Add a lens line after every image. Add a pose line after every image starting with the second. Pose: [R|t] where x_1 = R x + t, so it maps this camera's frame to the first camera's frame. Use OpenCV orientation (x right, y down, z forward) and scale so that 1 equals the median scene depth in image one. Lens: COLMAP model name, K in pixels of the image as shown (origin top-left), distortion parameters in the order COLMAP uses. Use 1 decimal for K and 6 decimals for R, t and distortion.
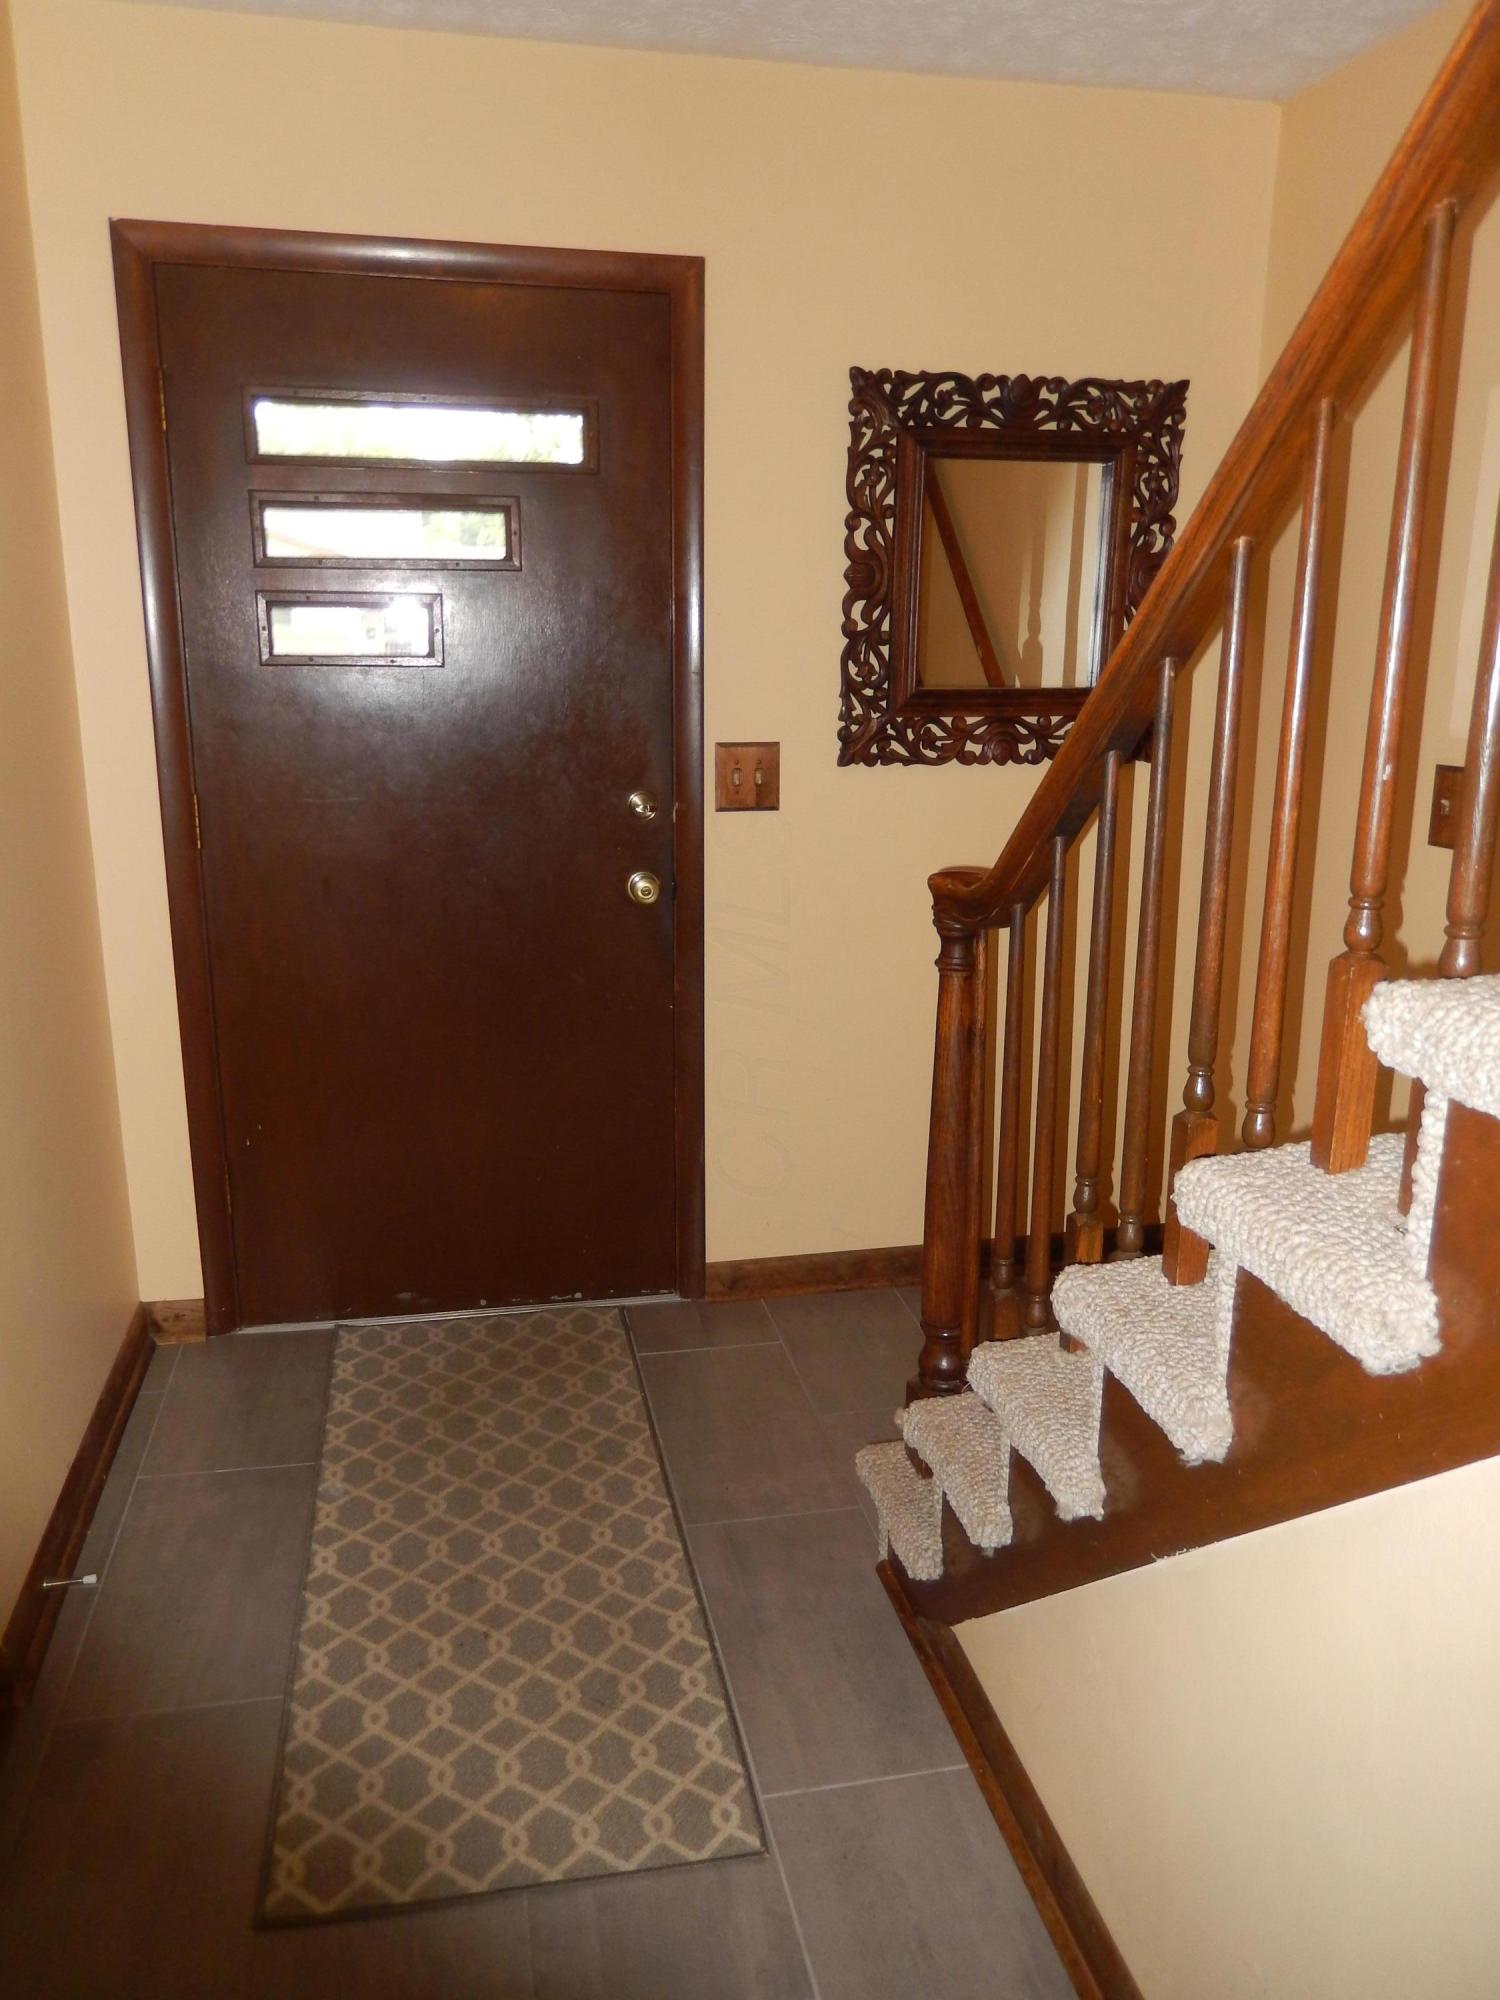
lens RADIAL K [[1504.1, 0, 707.1], [0, 1504.1, 986.3], [0, 0, 1]] dist [-0.008201, 0.006711]
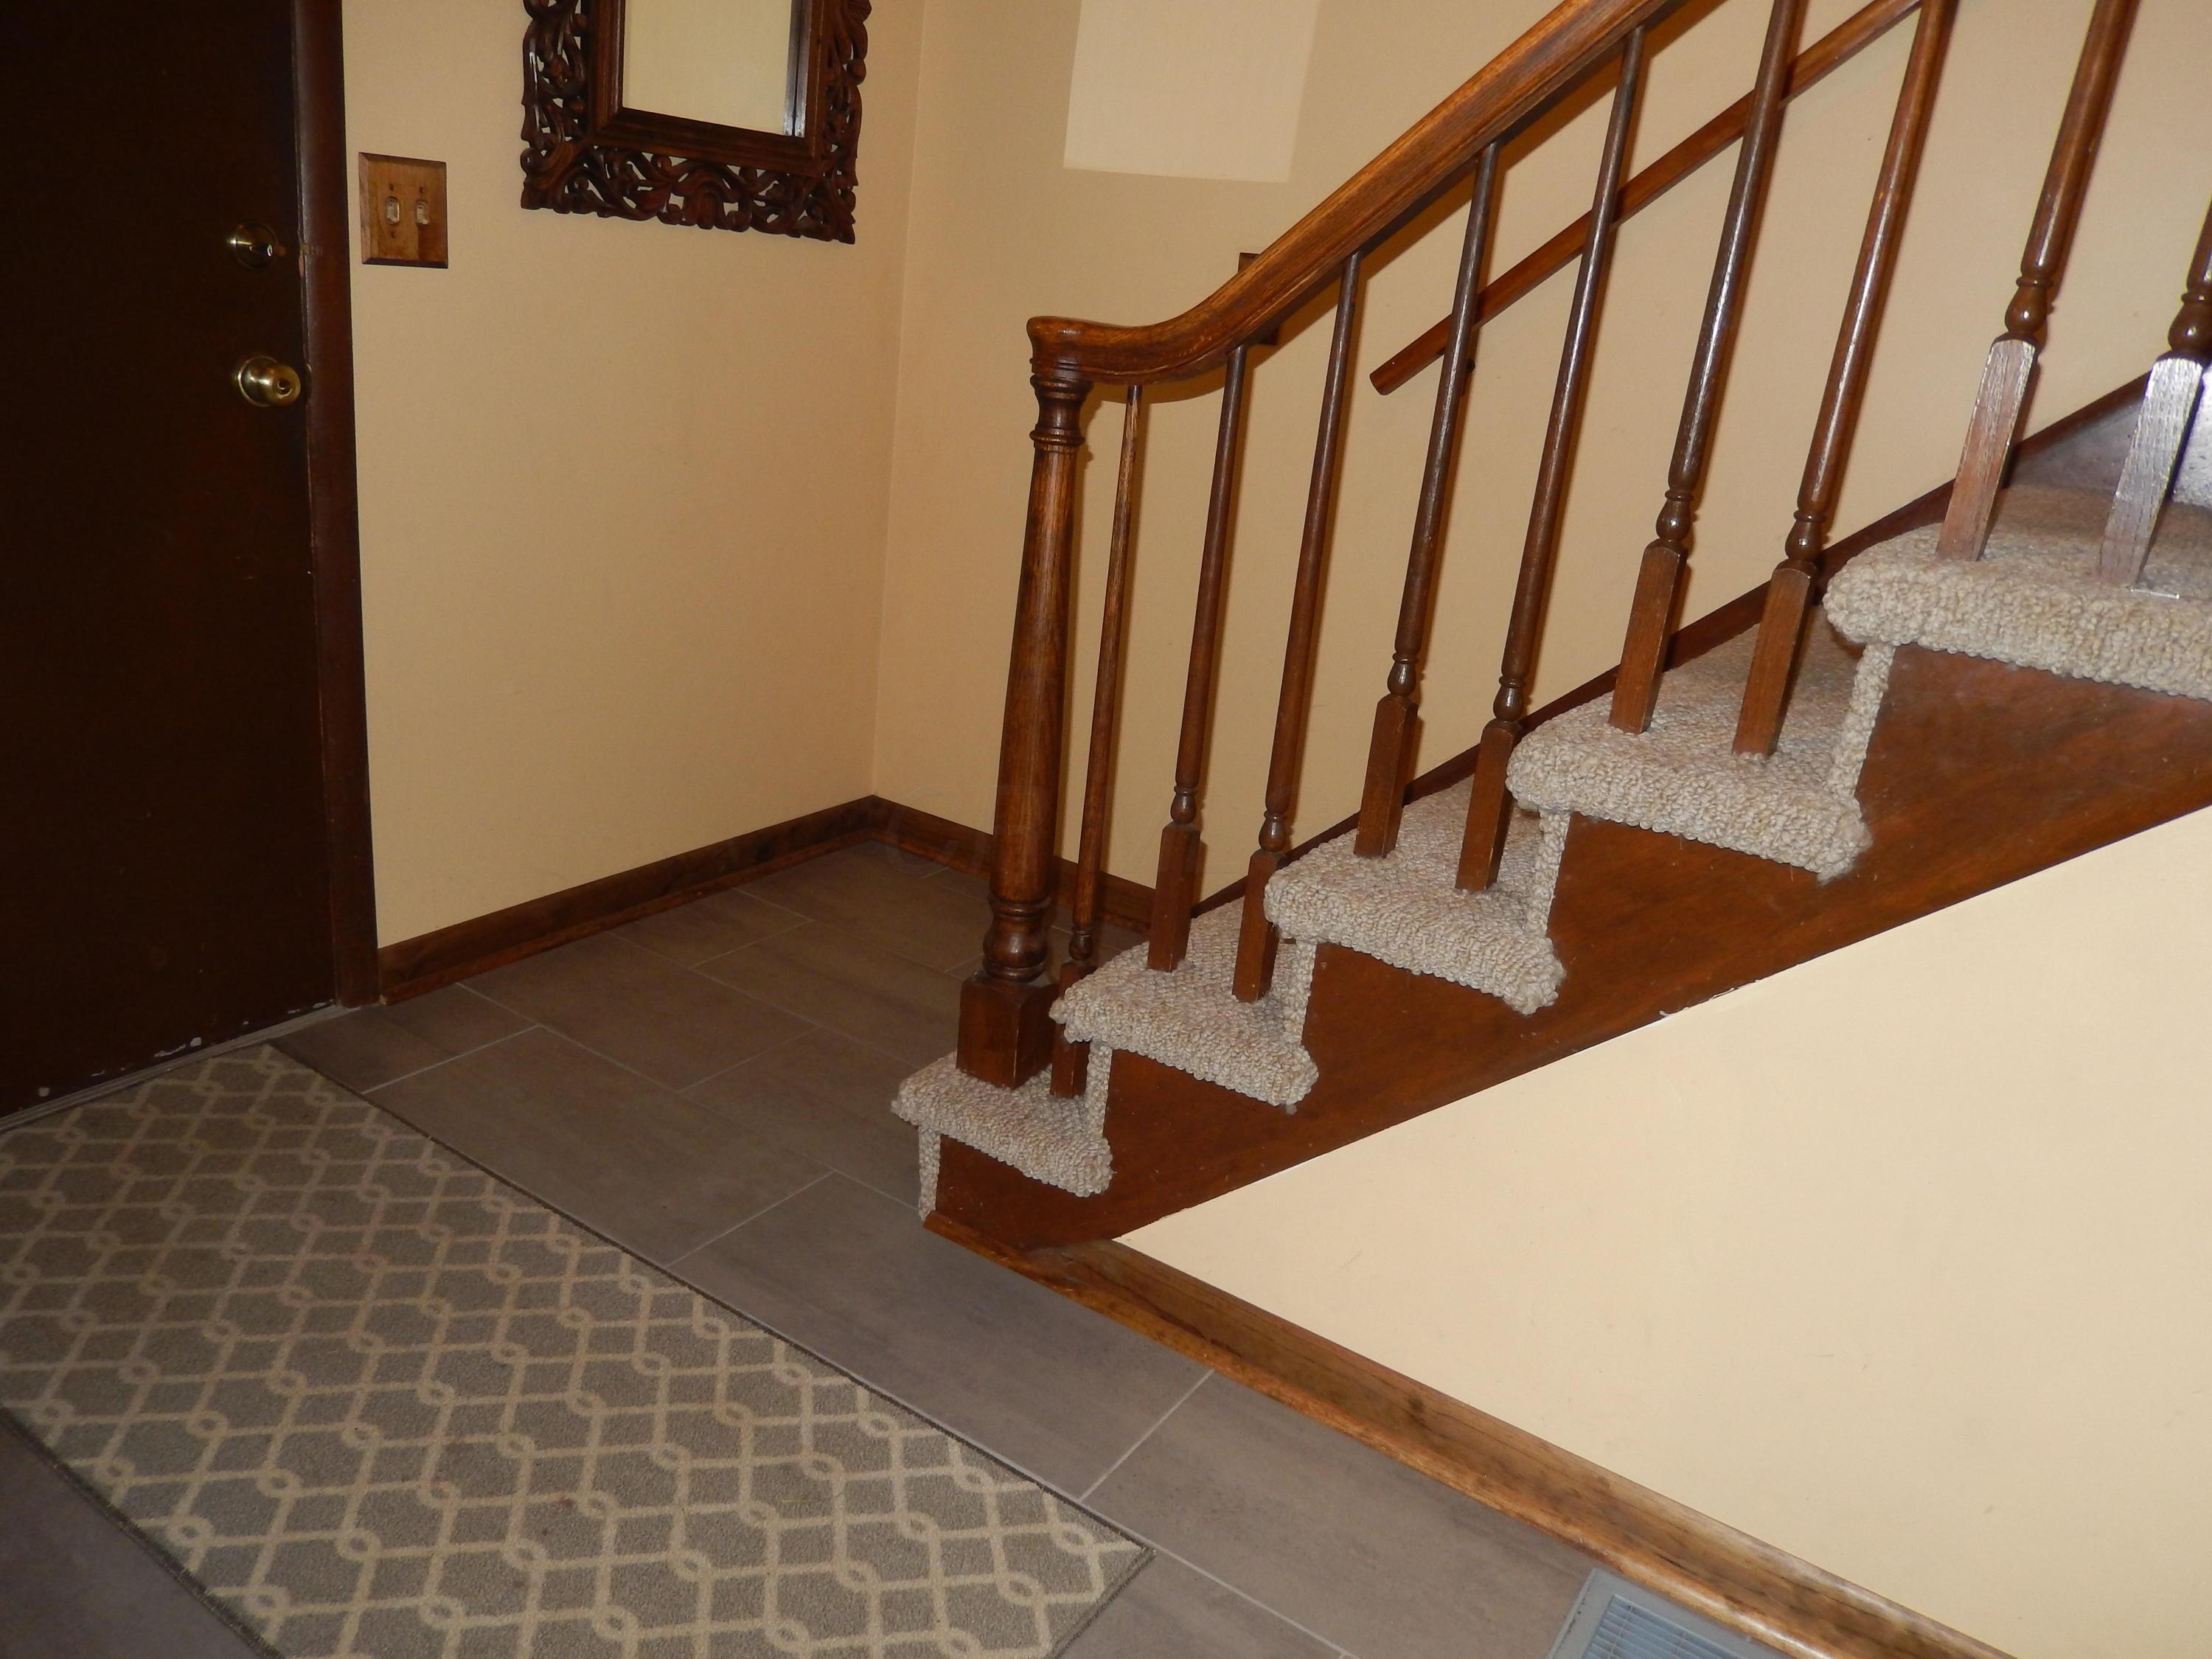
lens RADIAL K [[1663.6, 0, 1098.8], [0, 1663.6, 820.0], [0, 0, 1]] dist [-0.008201, 0.006711]
pose [[0.698133, -0.166985, 0.696223, -0.315619], [0.077527, 0.984335, 0.158348, 0.032671], [-0.711759, -0.056572, 0.700142, 0.252899]]
